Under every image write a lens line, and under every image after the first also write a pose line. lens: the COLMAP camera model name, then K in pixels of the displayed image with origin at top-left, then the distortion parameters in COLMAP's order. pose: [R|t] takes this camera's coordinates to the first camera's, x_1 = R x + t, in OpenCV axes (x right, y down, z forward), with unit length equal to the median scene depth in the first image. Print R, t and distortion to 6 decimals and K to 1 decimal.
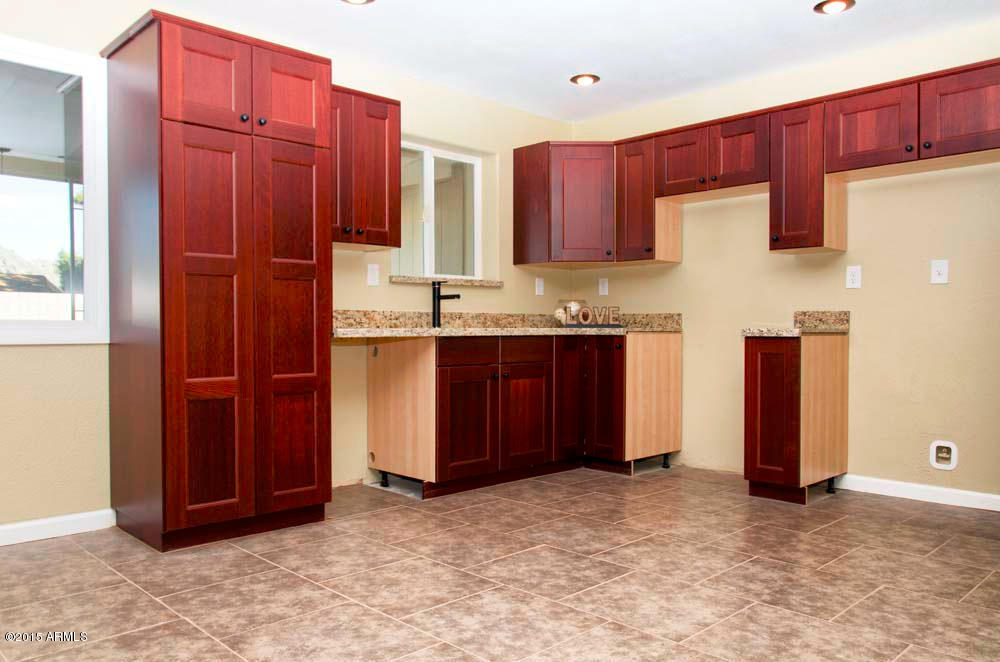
lens RADIAL K [[743.5, 0, 499.2], [0, 743.5, 347.8], [0, 0, 1]] dist [-0.048147, 0.032912]
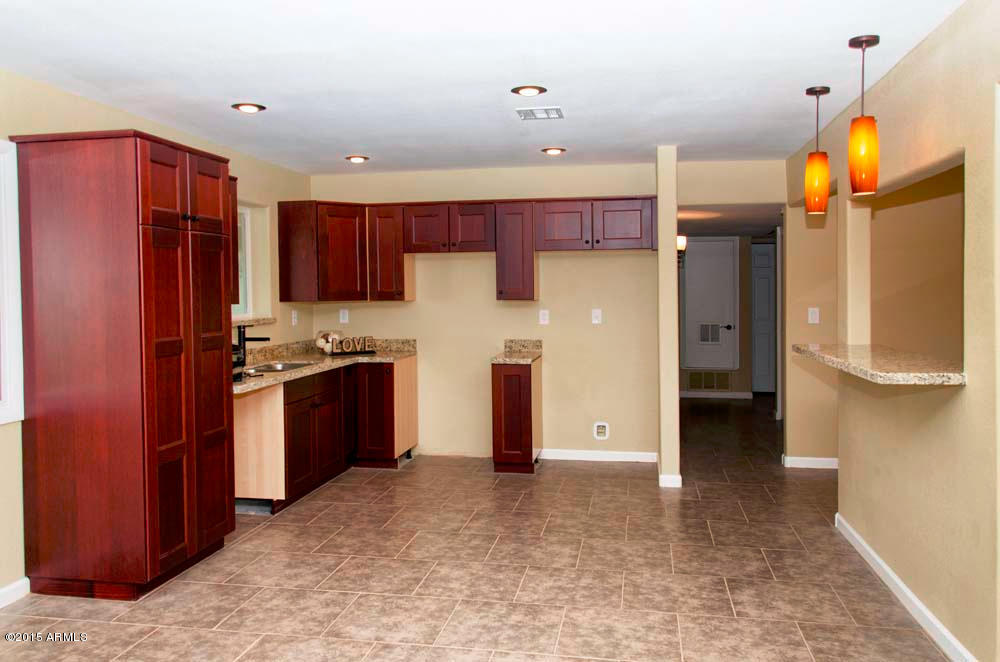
lens RADIAL K [[718.6, 0, 498.8], [0, 718.6, 358.7], [0, 0, 1]] dist [-0.012452, -0.002252]
pose [[0.829561, -0.055634, 0.555638, -0.499998], [0.026838, 0.997847, 0.059843, -0.125375], [-0.557772, -0.034731, 0.829268, -0.186918]]
